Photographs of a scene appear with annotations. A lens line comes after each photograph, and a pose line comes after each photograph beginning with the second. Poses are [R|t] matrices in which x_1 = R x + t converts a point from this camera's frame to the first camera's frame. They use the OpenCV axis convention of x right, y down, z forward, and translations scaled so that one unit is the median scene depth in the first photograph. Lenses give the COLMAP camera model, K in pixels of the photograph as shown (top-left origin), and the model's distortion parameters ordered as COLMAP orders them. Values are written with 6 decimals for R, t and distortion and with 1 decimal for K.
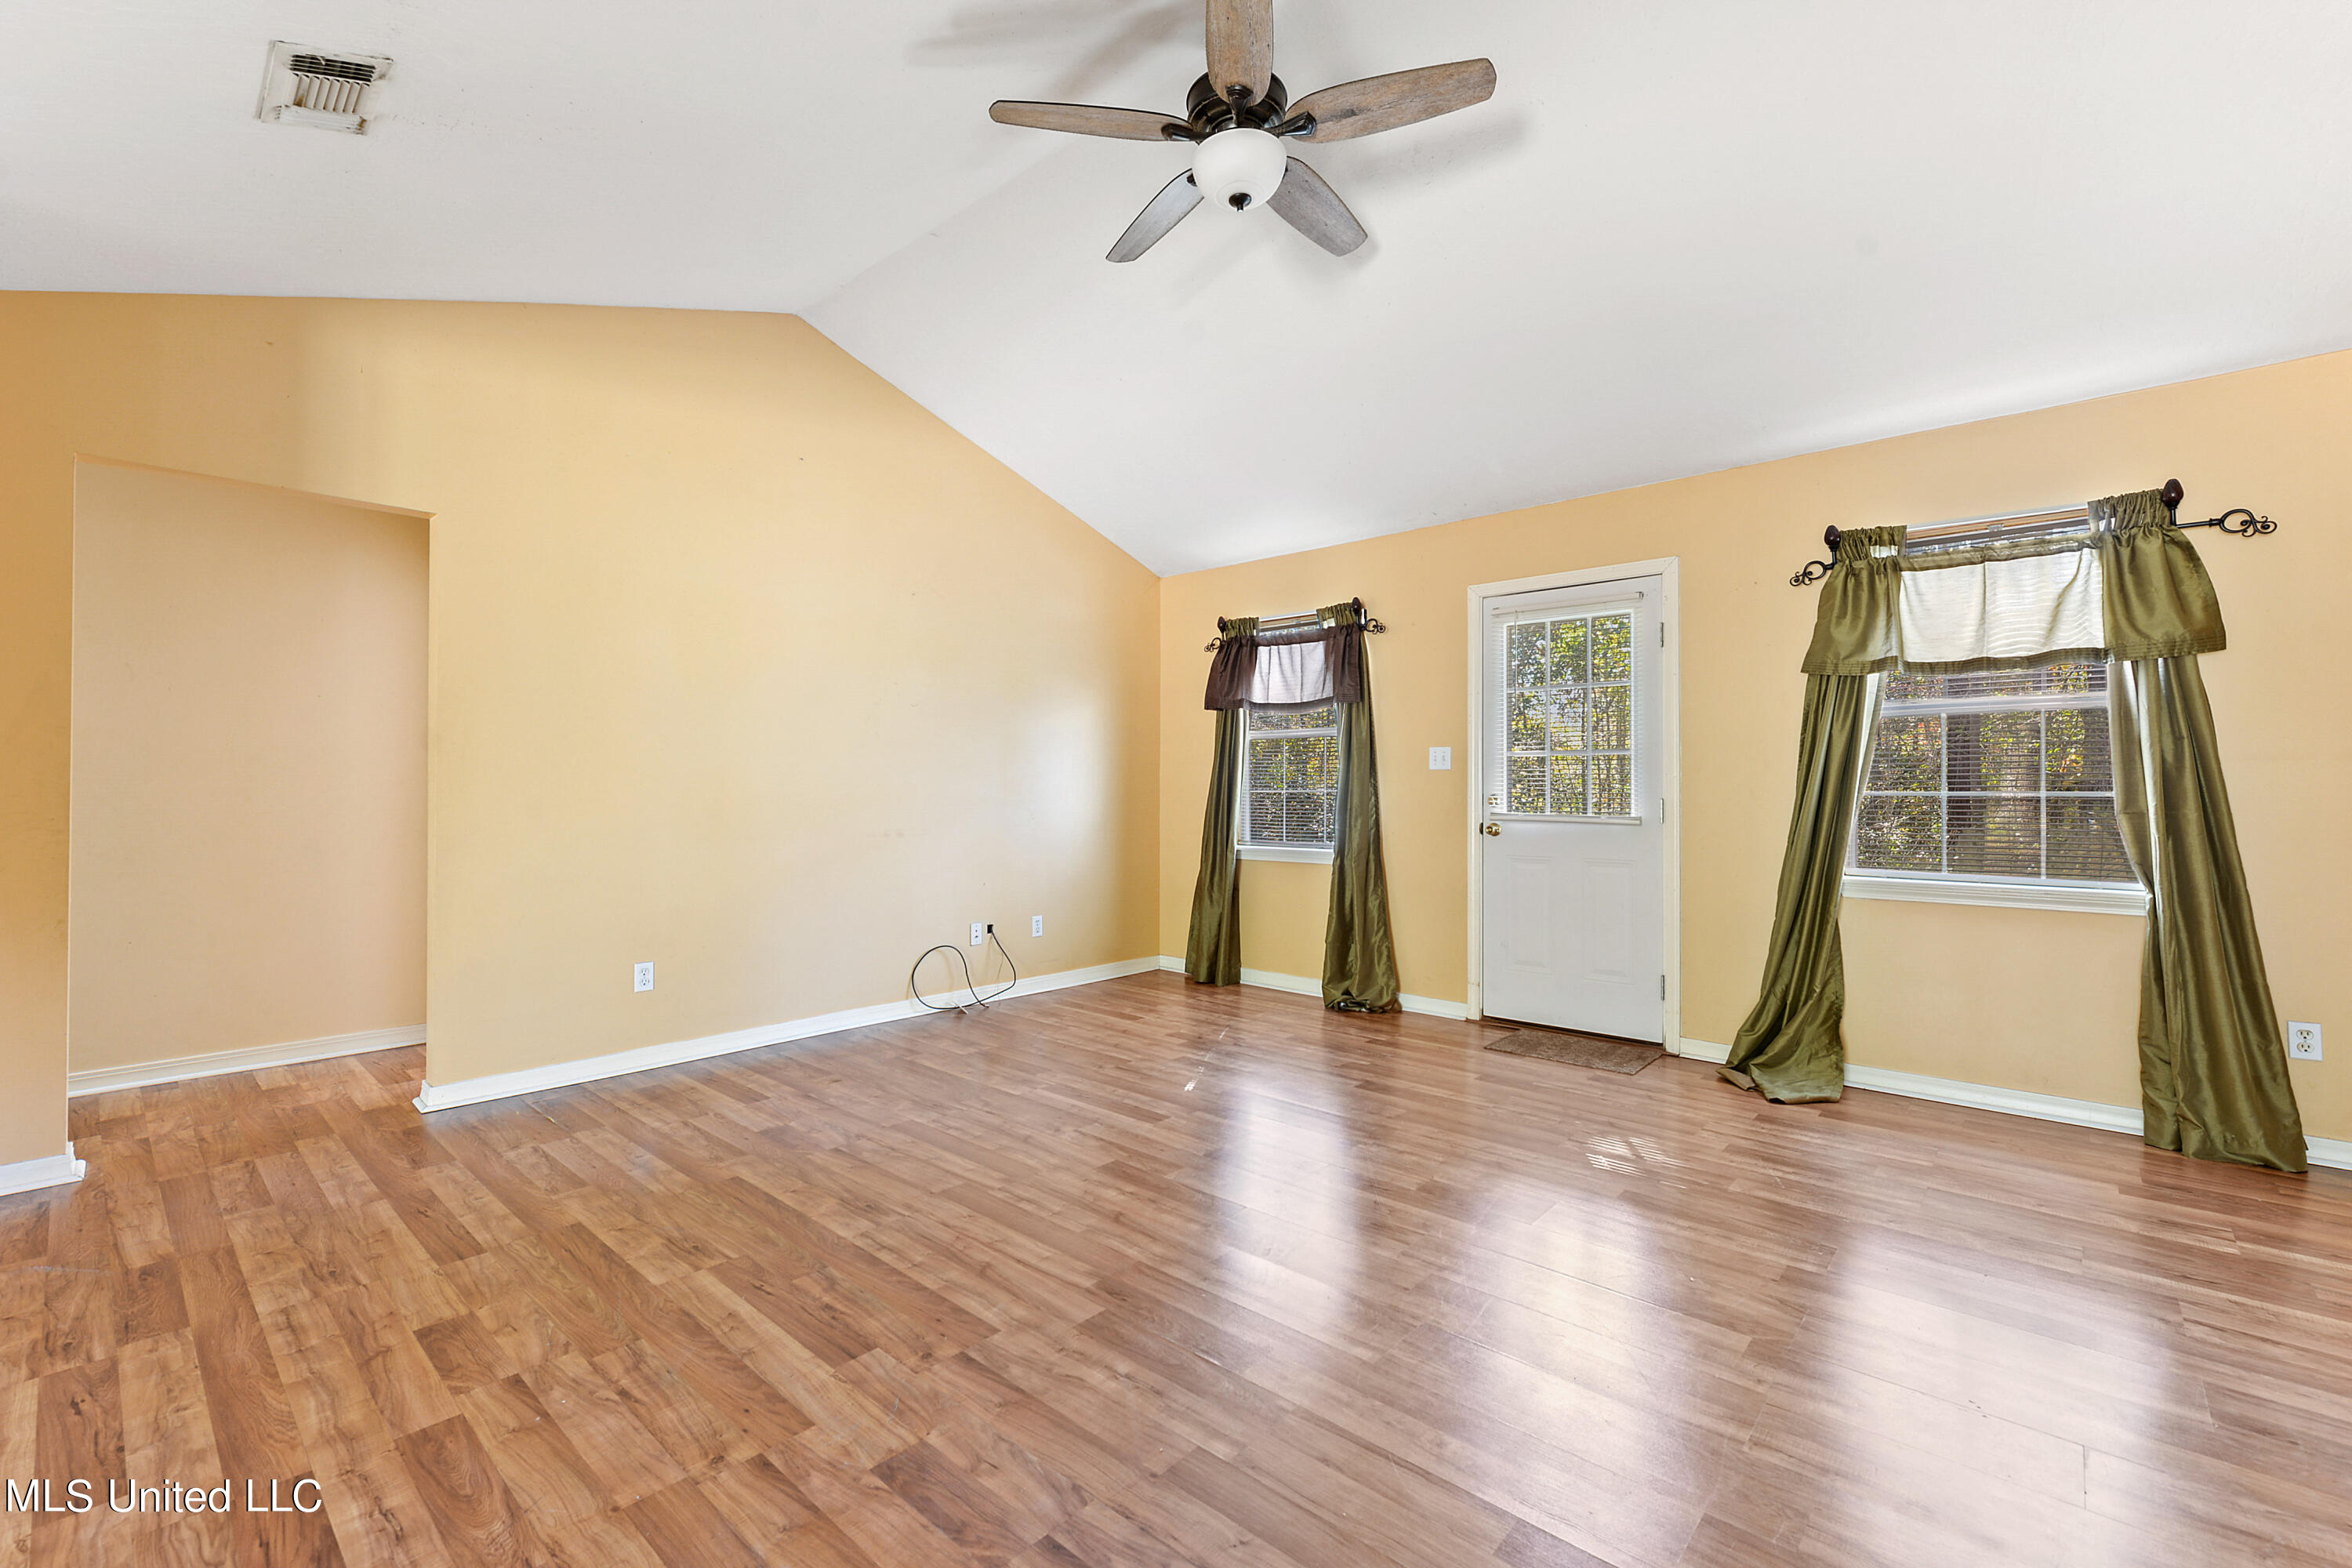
lens RADIAL K [[1013.3, 0, 1180.2], [0, 1013.3, 783.3], [0, 0, 1]] dist [0.003246, -0.000935]
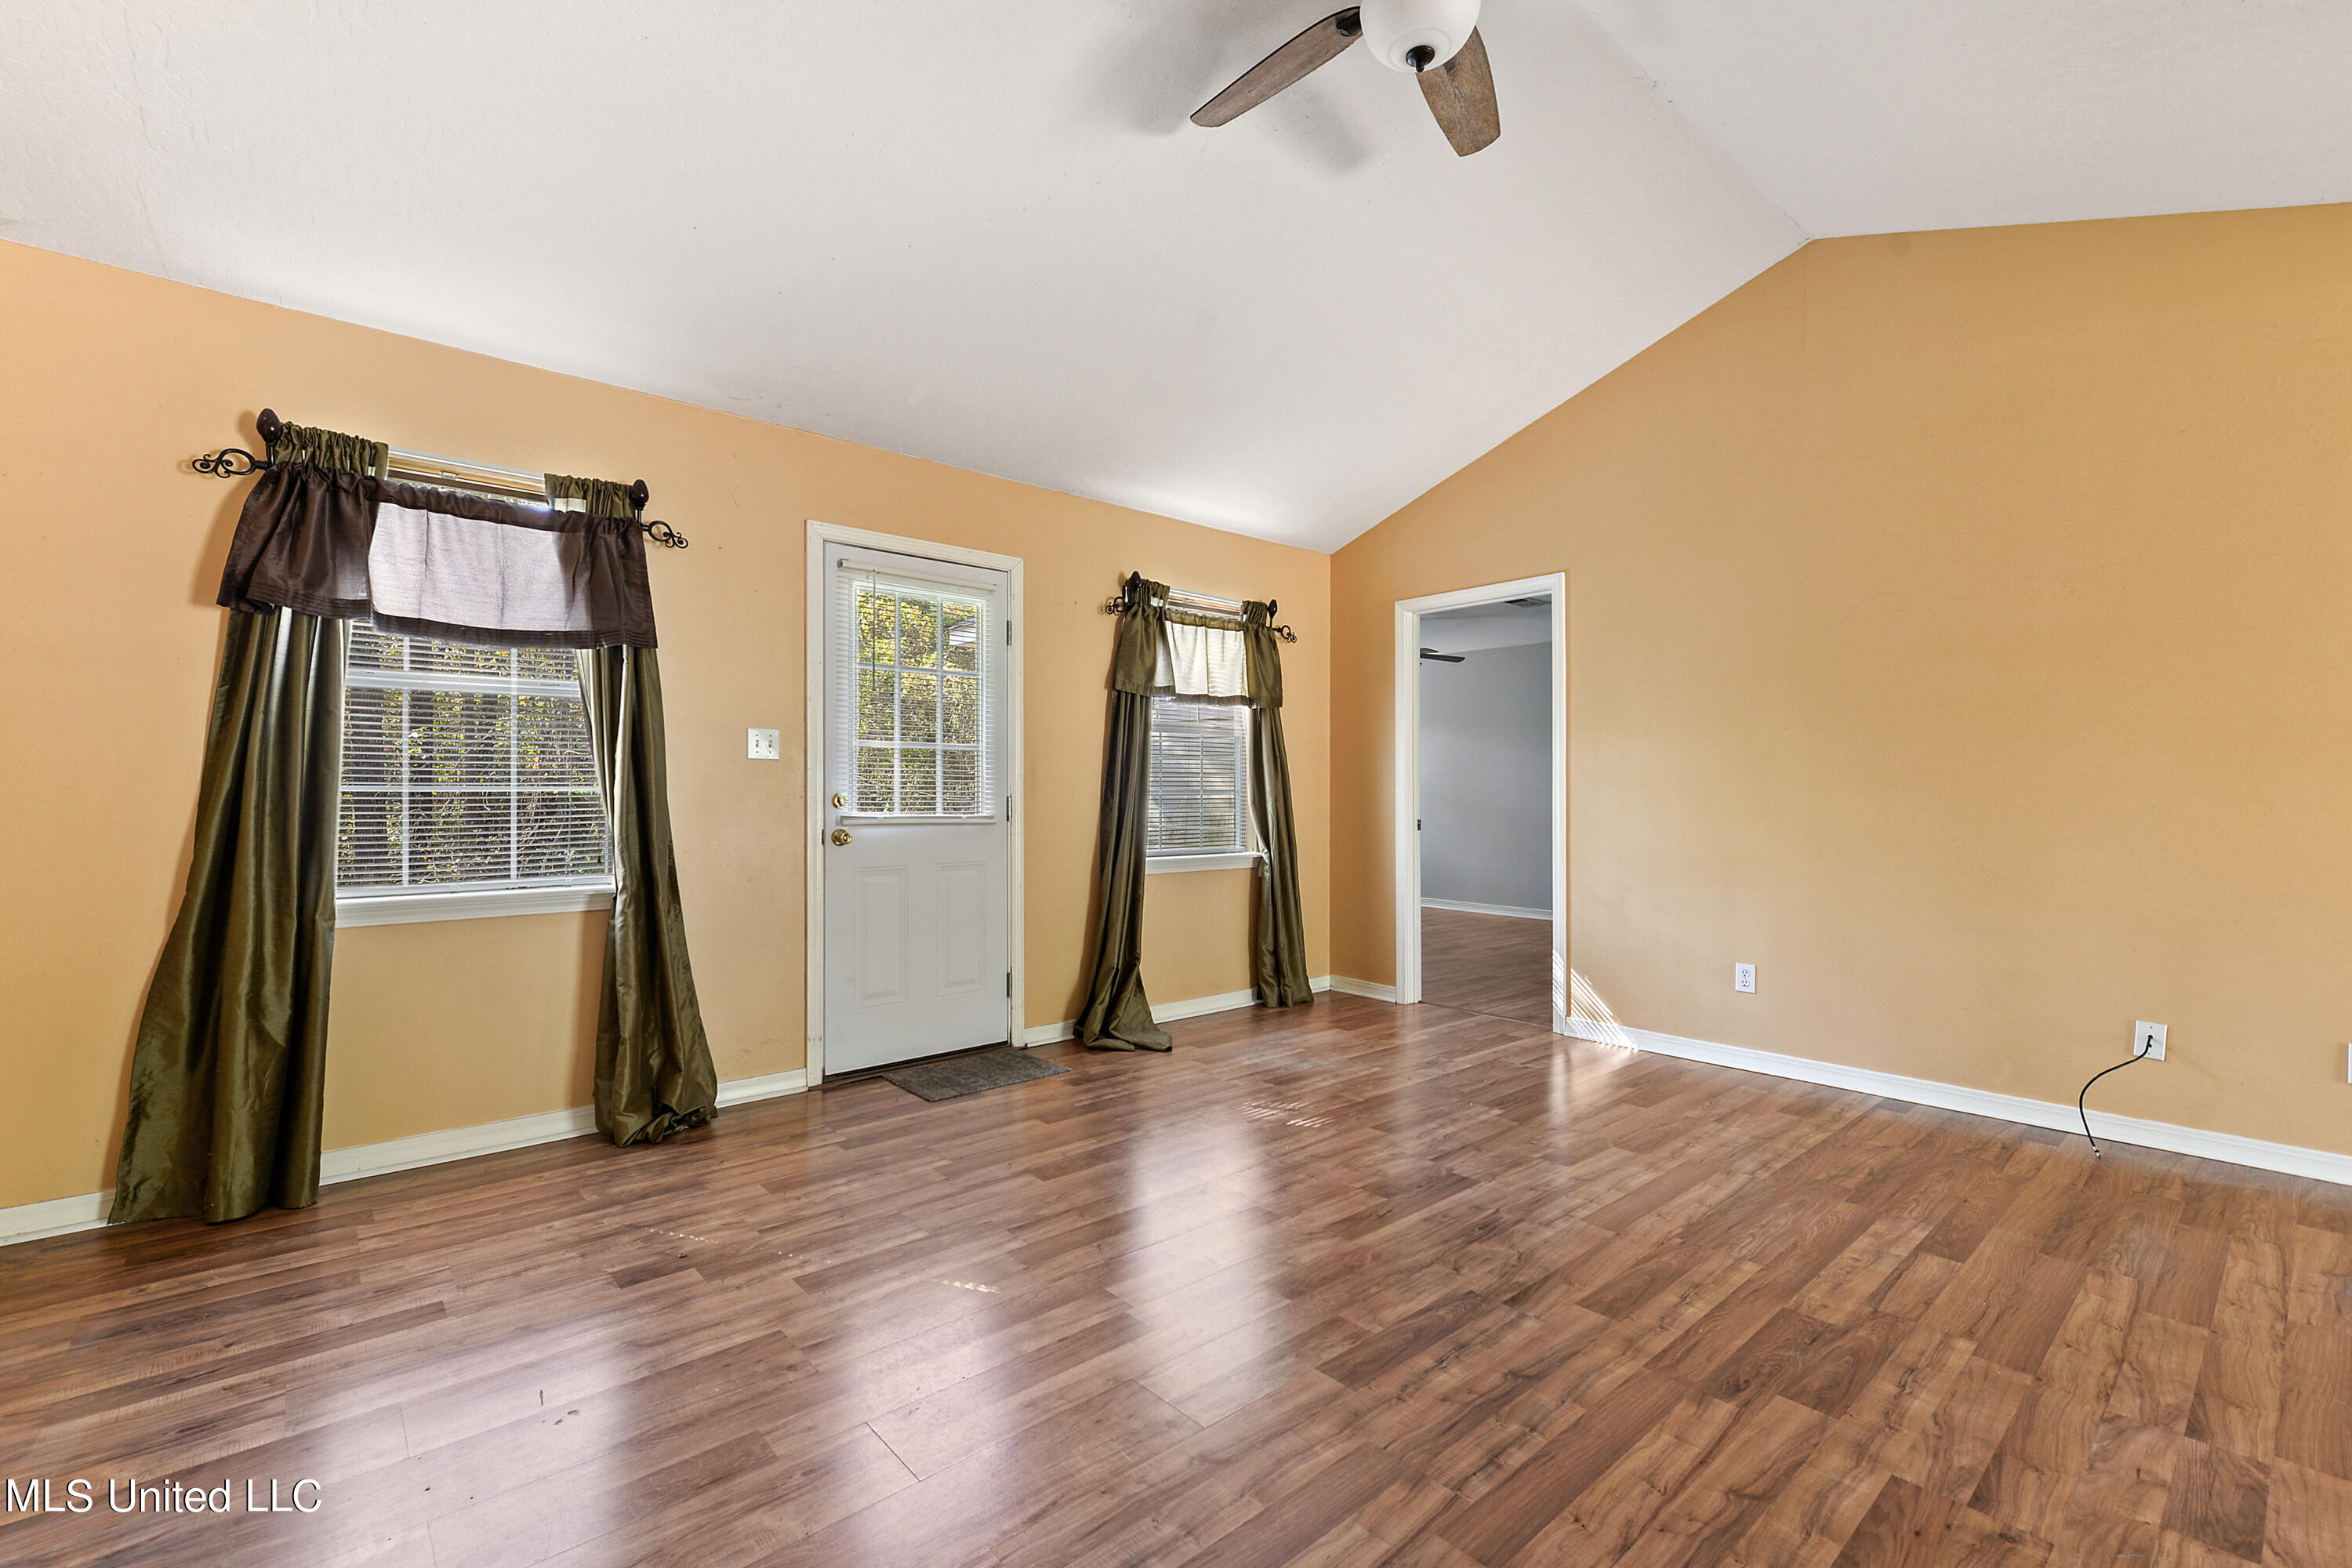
lens RADIAL K [[1013.3, 0, 1194.8], [0, 1013.3, 780.0], [0, 0, 1]] dist [0.003246, -0.000935]
pose [[0.108656, 0.006648, 0.994057, -0.454016], [-0.009692, 0.999937, -0.005628, 0.002720], [-0.994032, -0.009023, 0.108713, 0.644642]]
